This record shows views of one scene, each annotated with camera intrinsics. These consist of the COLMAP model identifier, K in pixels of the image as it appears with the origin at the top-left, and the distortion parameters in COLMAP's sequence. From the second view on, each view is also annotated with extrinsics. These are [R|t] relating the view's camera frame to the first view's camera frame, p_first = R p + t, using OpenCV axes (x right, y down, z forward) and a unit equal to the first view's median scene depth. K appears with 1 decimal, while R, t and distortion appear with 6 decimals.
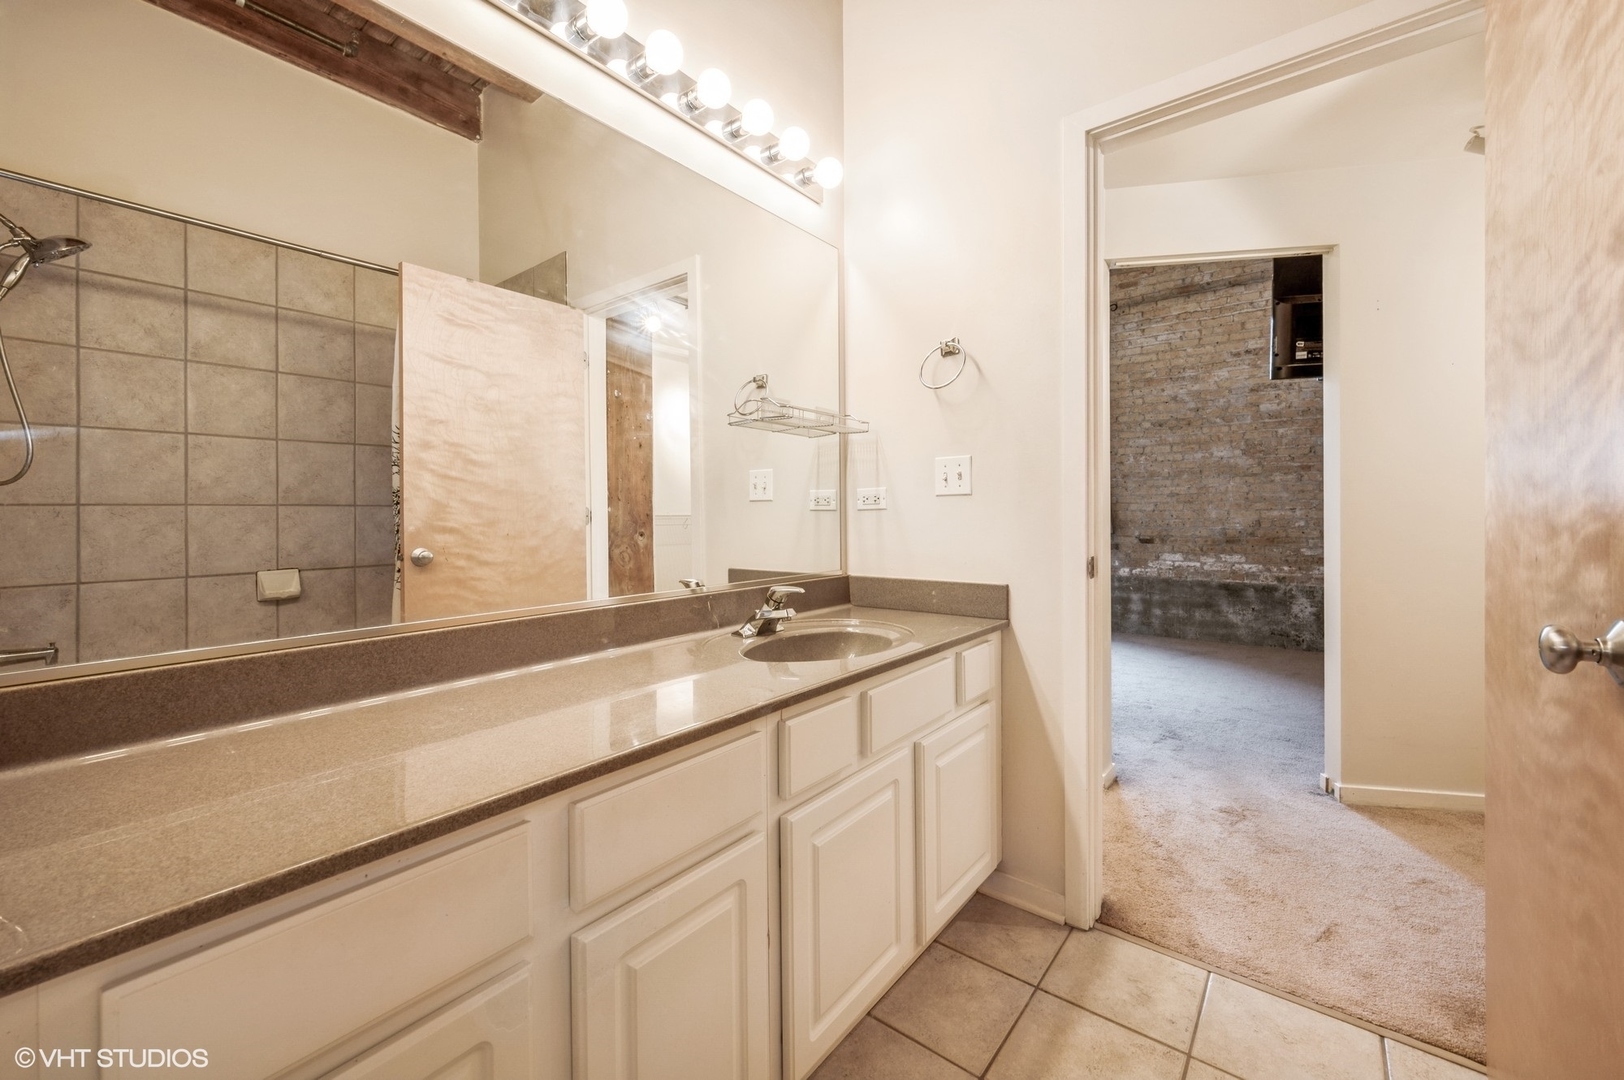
lens RADIAL K [[656.6, 0, 811.4], [0, 656.6, 511.5], [0, 0, 1]] dist [0.021665, -0.011802]
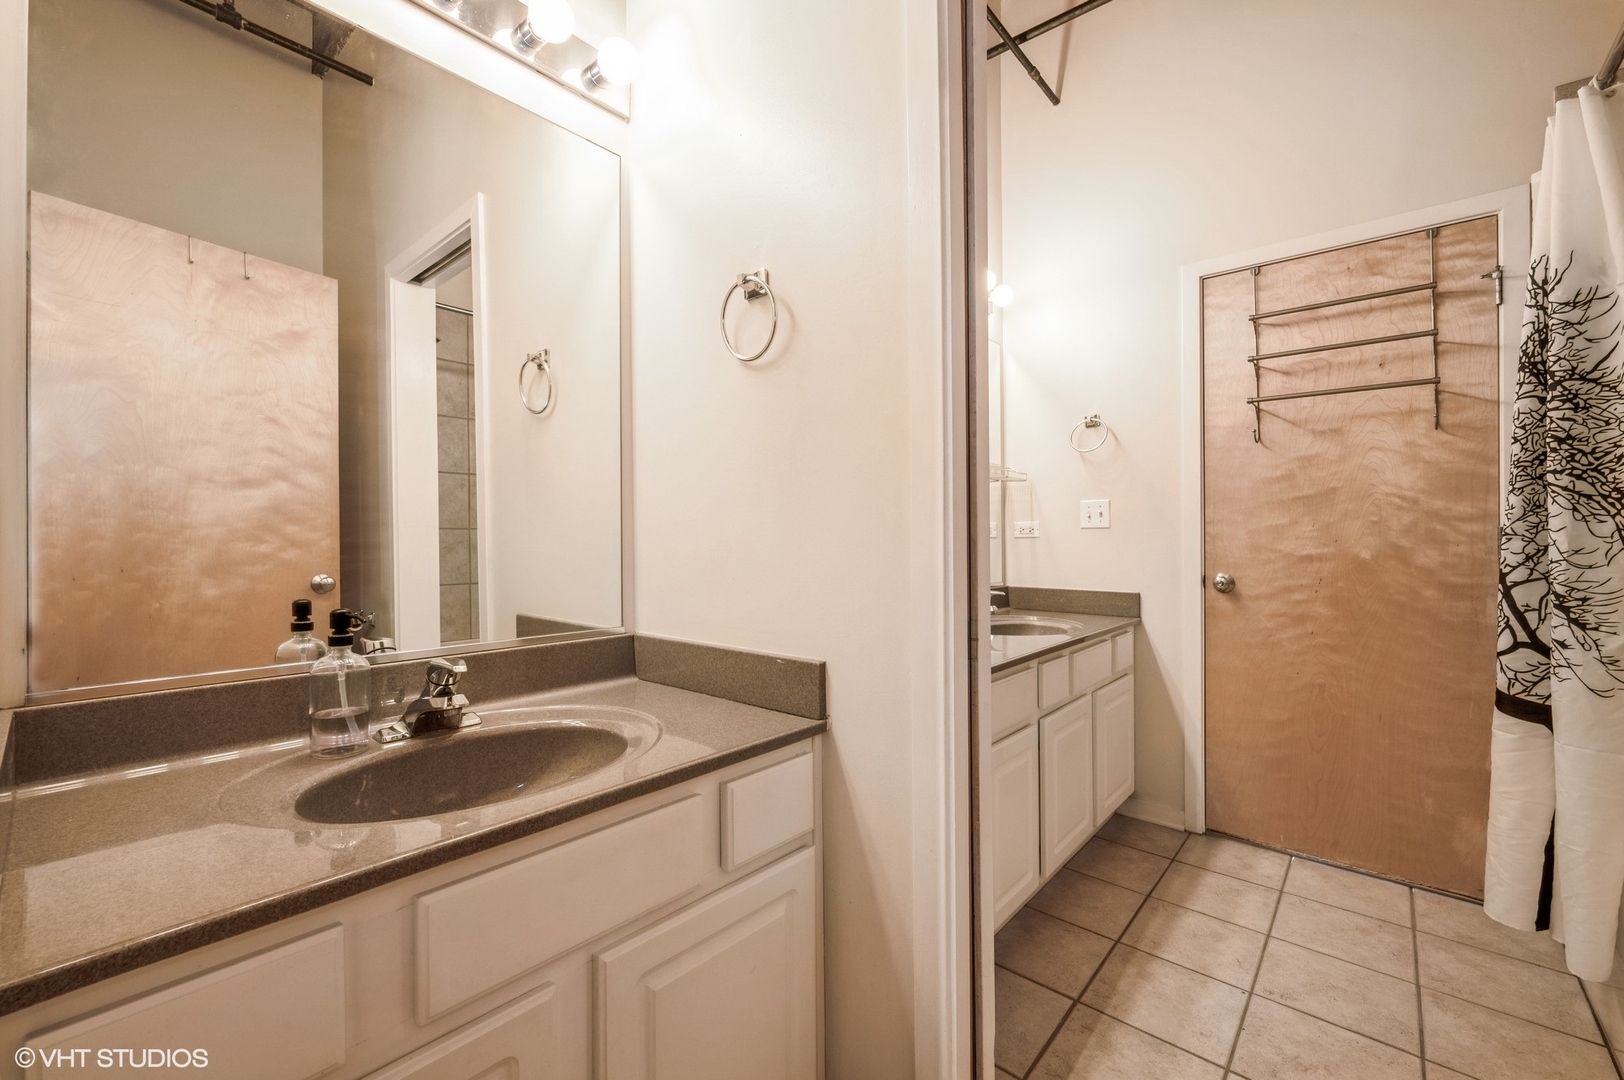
lens RADIAL K [[655.6, 0, 815.0], [0, 655.6, 530.0], [0, 0, 1]] dist [-0.003339, -0.000959]
pose [[0.999265, 0.009847, -0.037037, -0.390903], [-0.010388, 0.999842, -0.014431, 0.005837], [0.036889, 0.014805, 0.999210, -0.478070]]
